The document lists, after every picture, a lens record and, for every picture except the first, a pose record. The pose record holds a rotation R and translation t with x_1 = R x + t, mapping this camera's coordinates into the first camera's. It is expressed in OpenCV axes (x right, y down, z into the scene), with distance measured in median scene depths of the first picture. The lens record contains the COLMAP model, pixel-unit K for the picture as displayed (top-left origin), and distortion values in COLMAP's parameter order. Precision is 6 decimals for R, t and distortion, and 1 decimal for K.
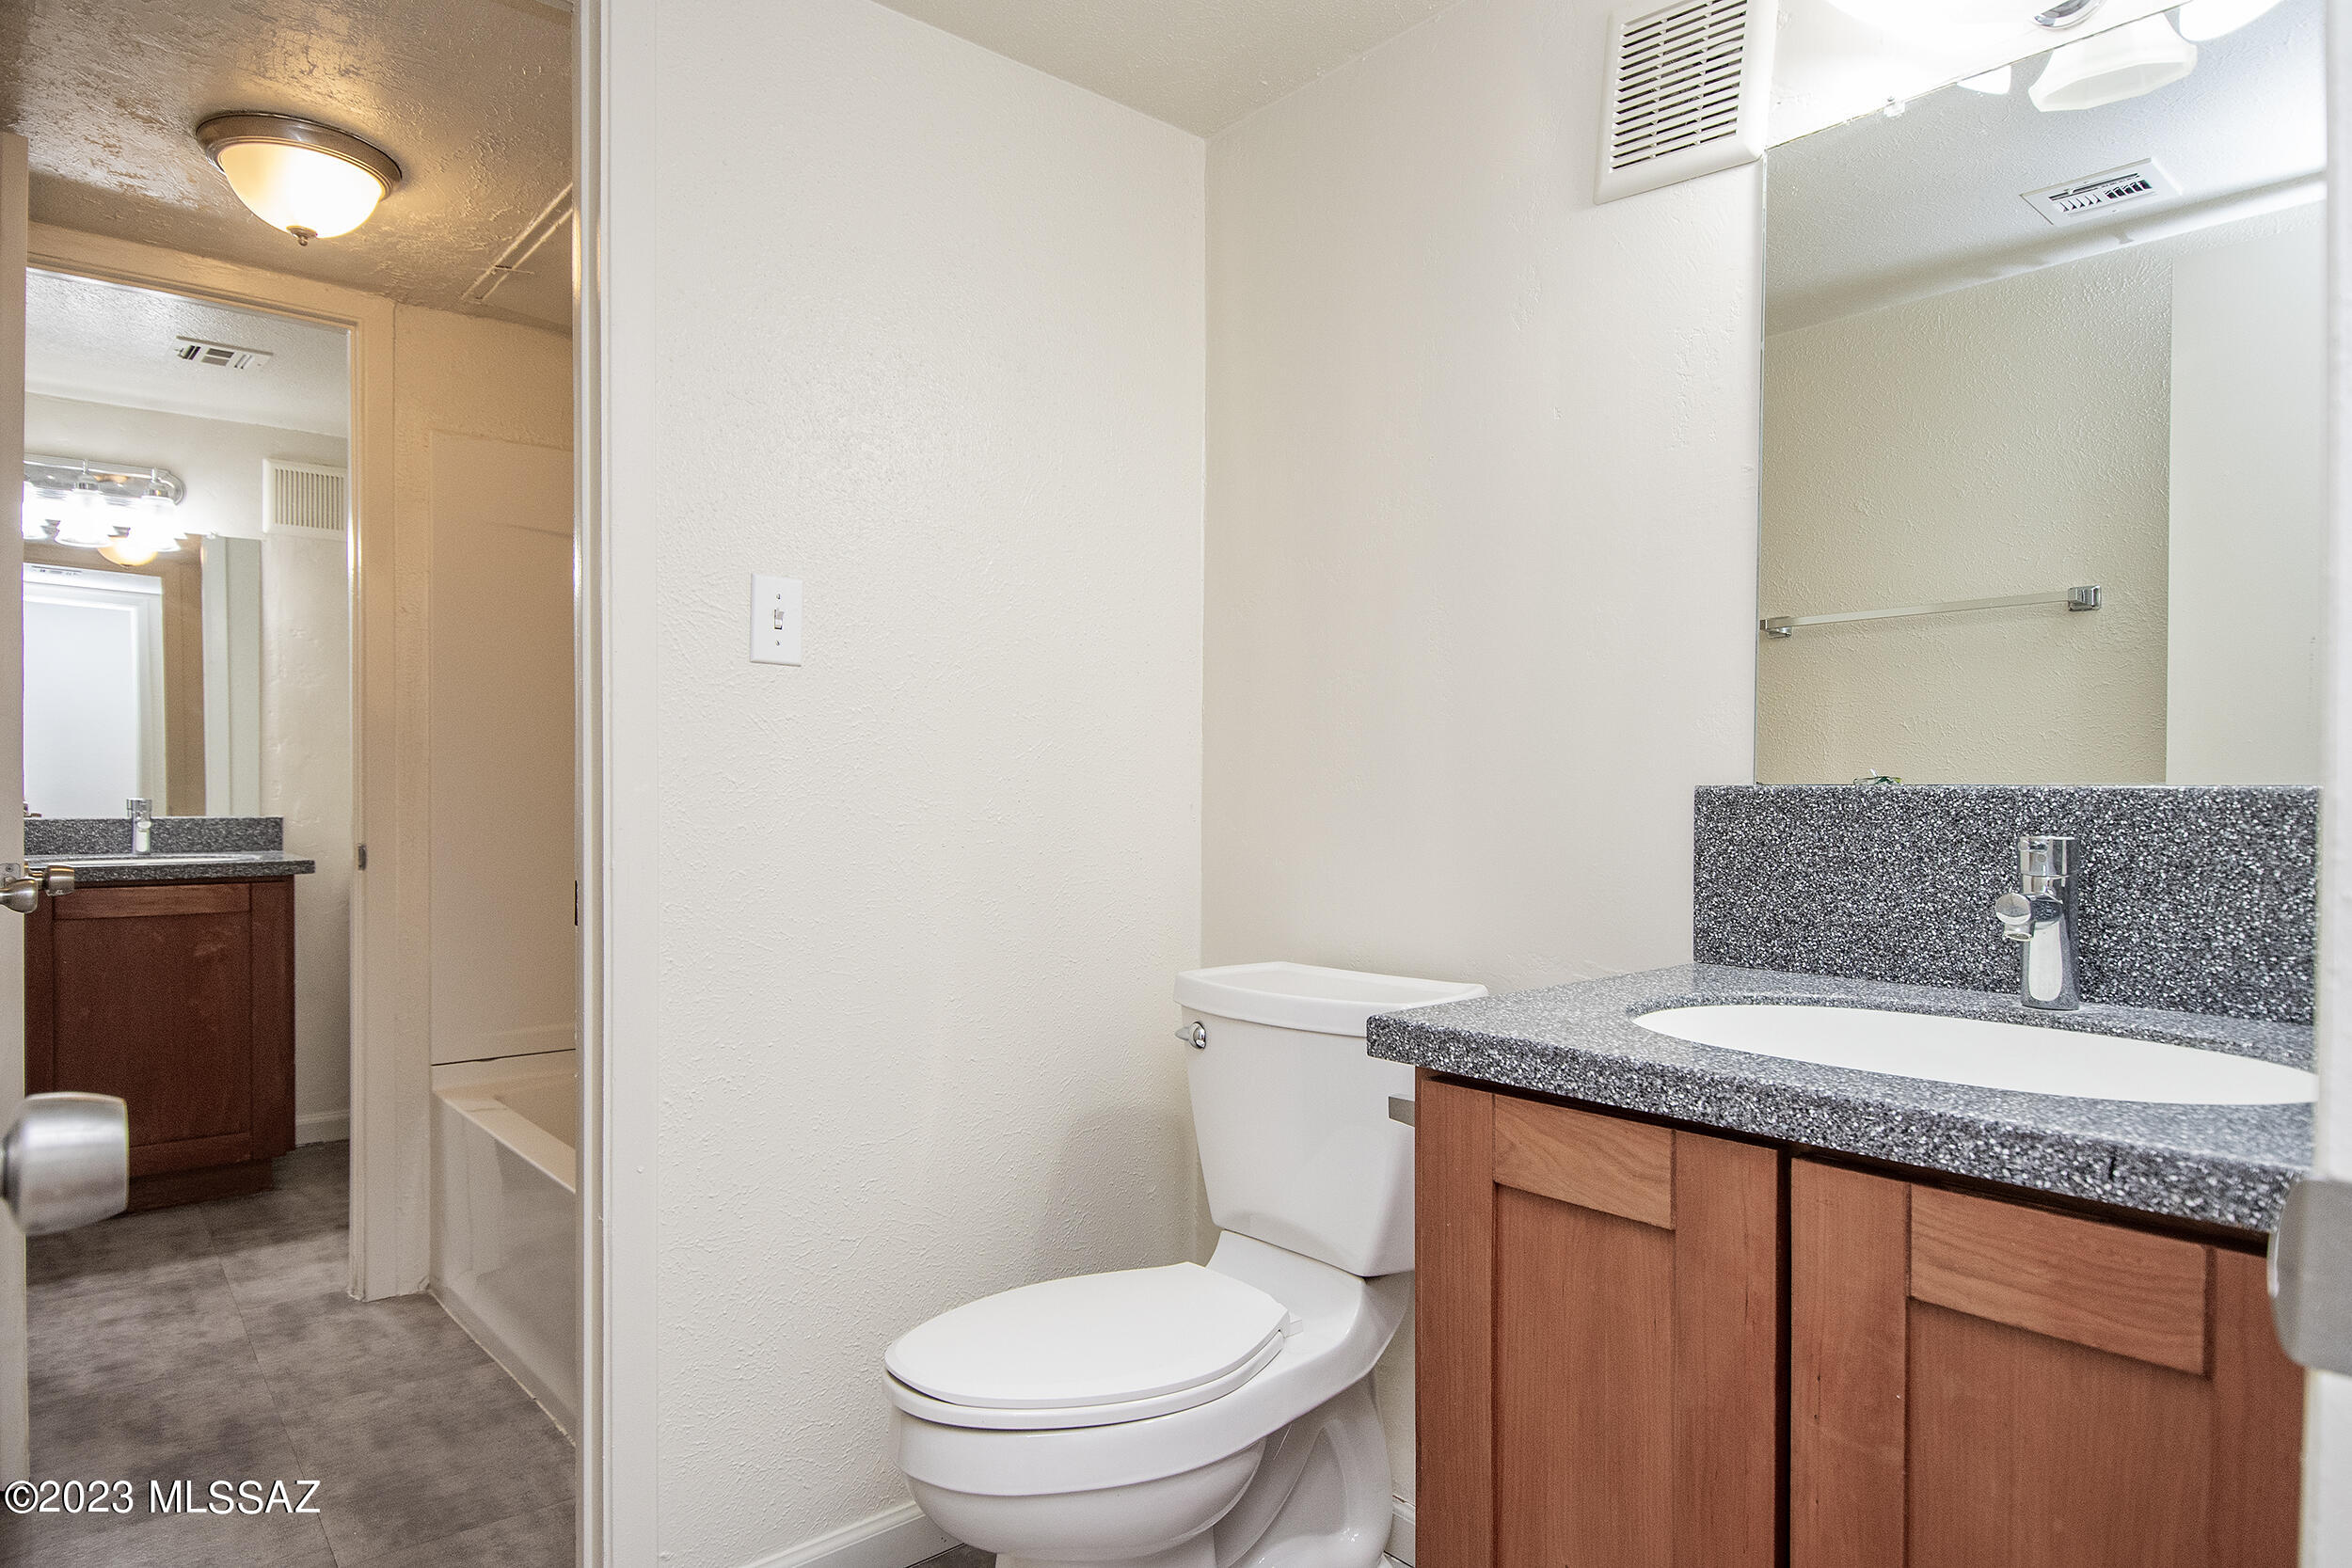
lens RADIAL K [[1427.2, 0, 1174.6], [0, 1427.2, 795.5], [0, 0, 1]] dist [0.000815, -0.007543]
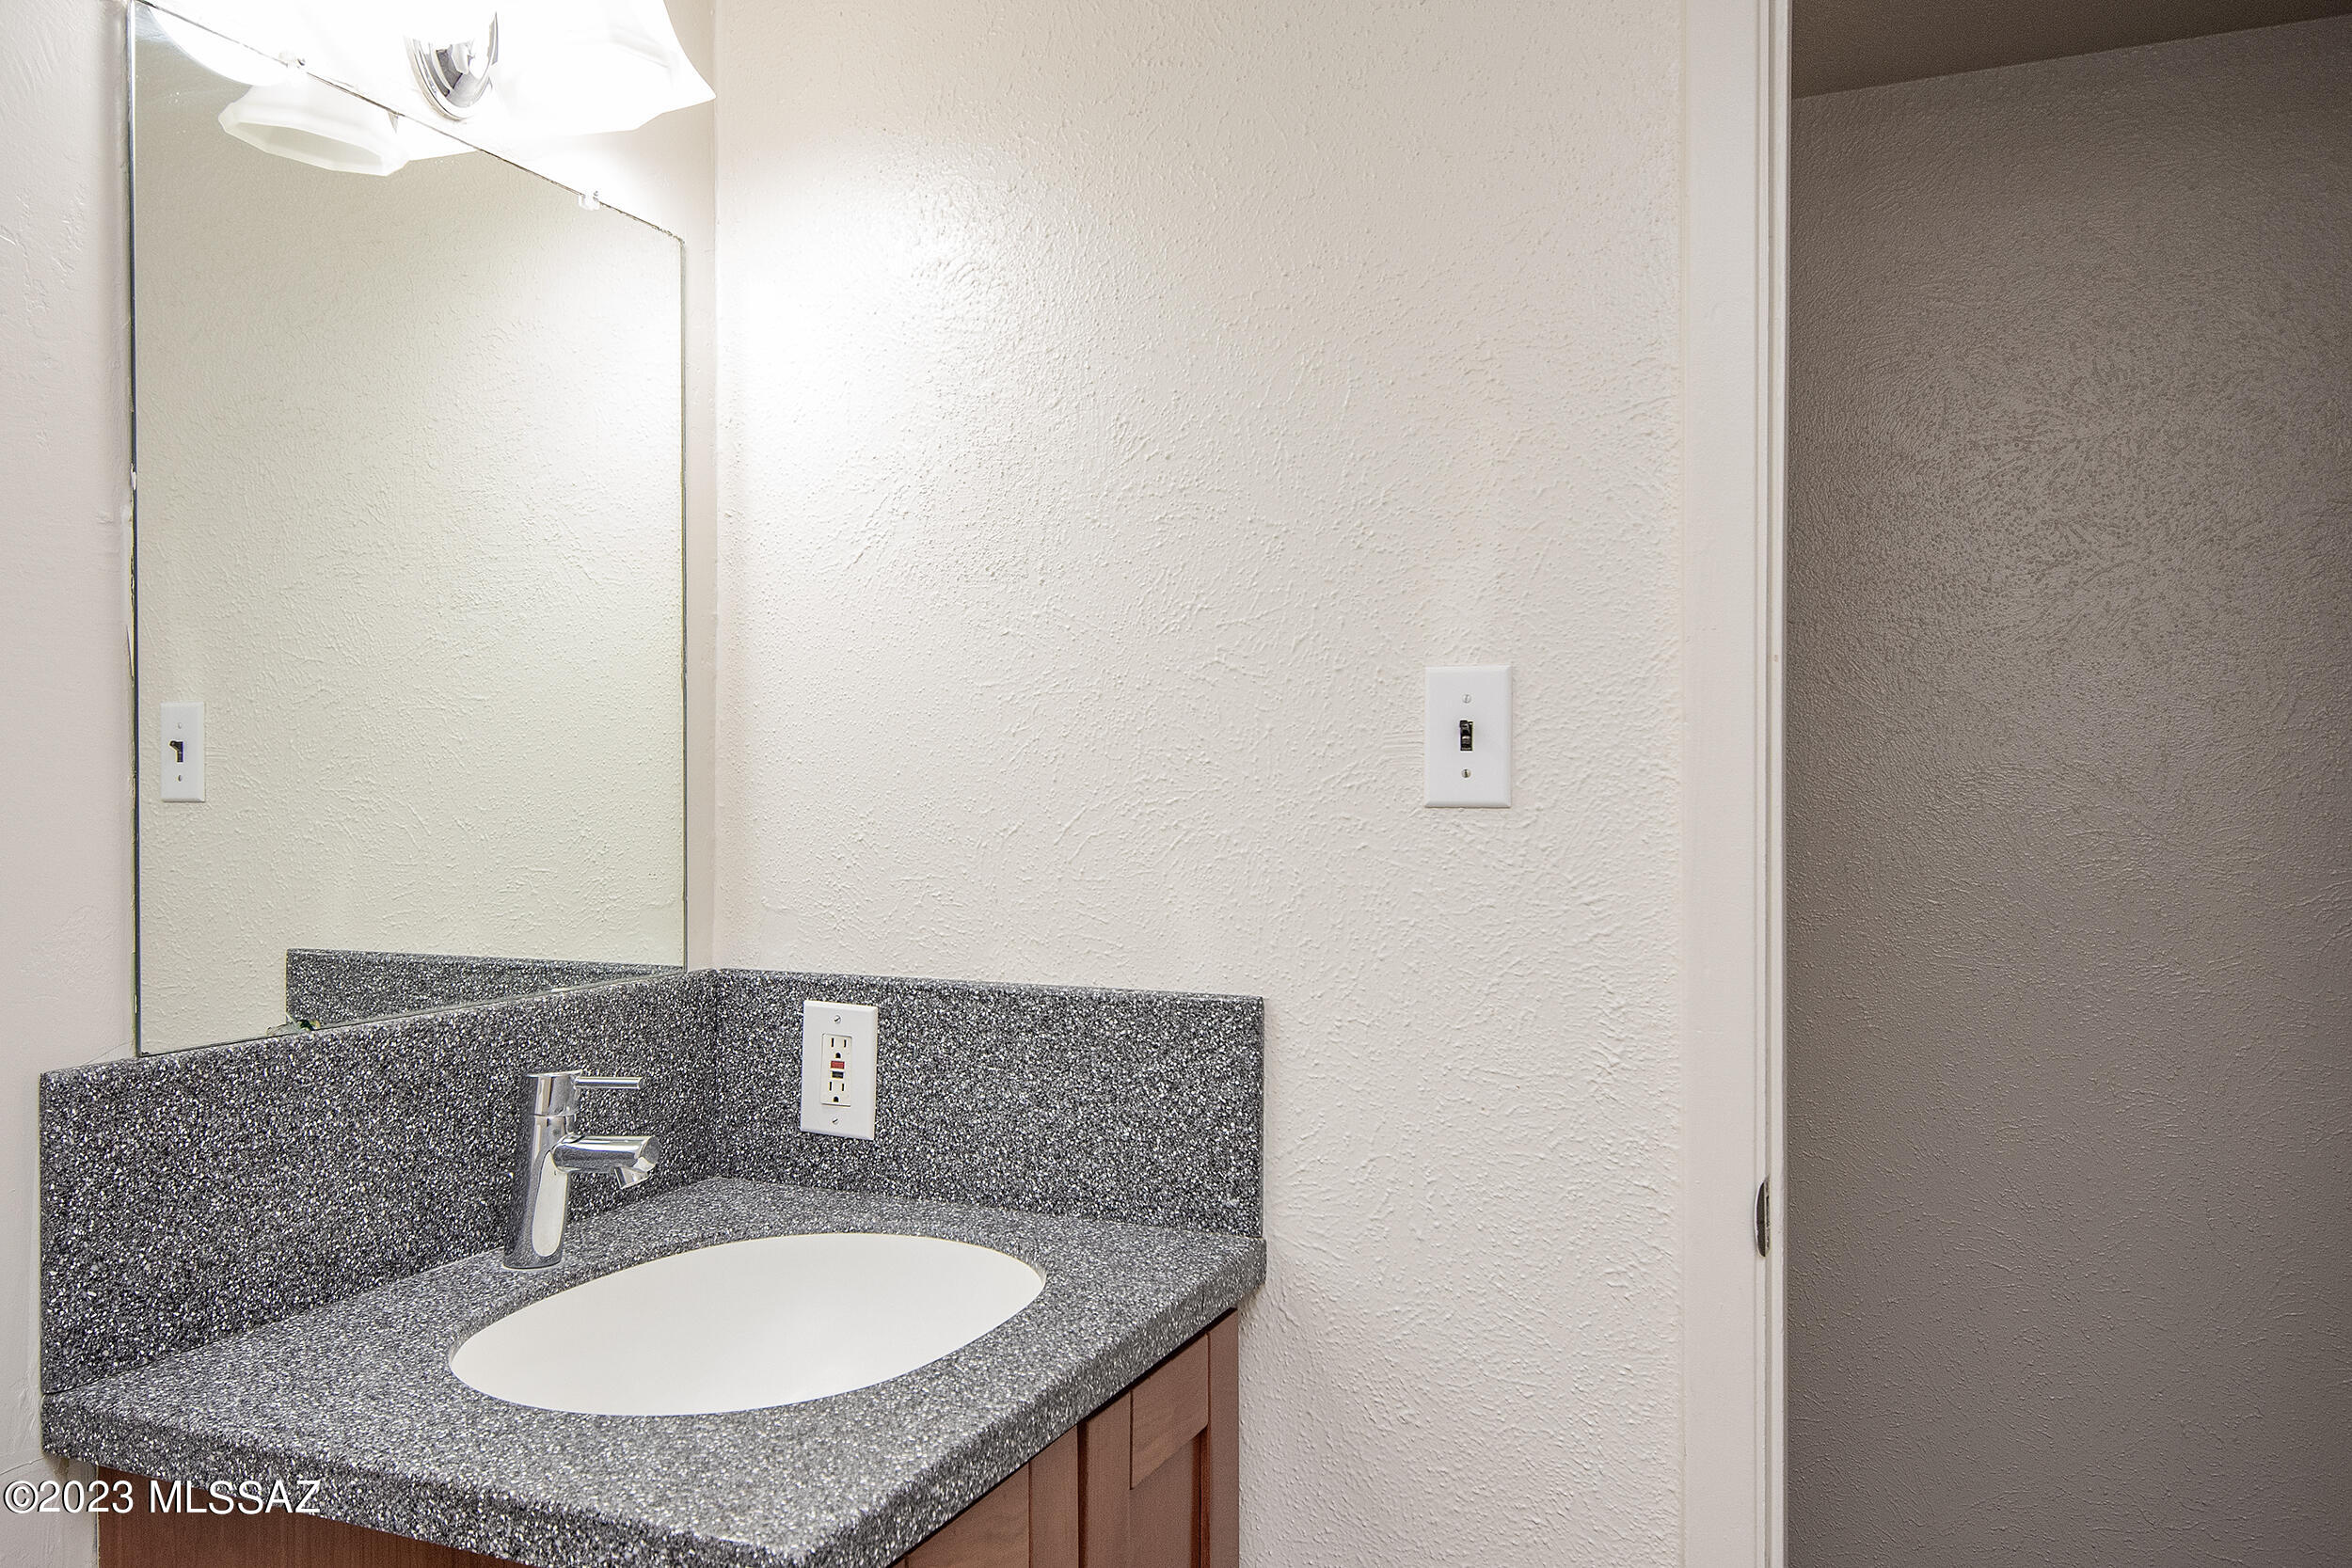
lens RADIAL K [[1718.0, 0, 1173.0], [0, 1718.0, 786.1], [0, 0, 1]] dist [0.004084, 0.000330]
pose [[-0.420996, 0.004995, 0.907049, -0.457801], [0.000661, 0.999986, -0.005200, -0.124001], [-0.907062, -0.001590, -0.420994, 0.960244]]
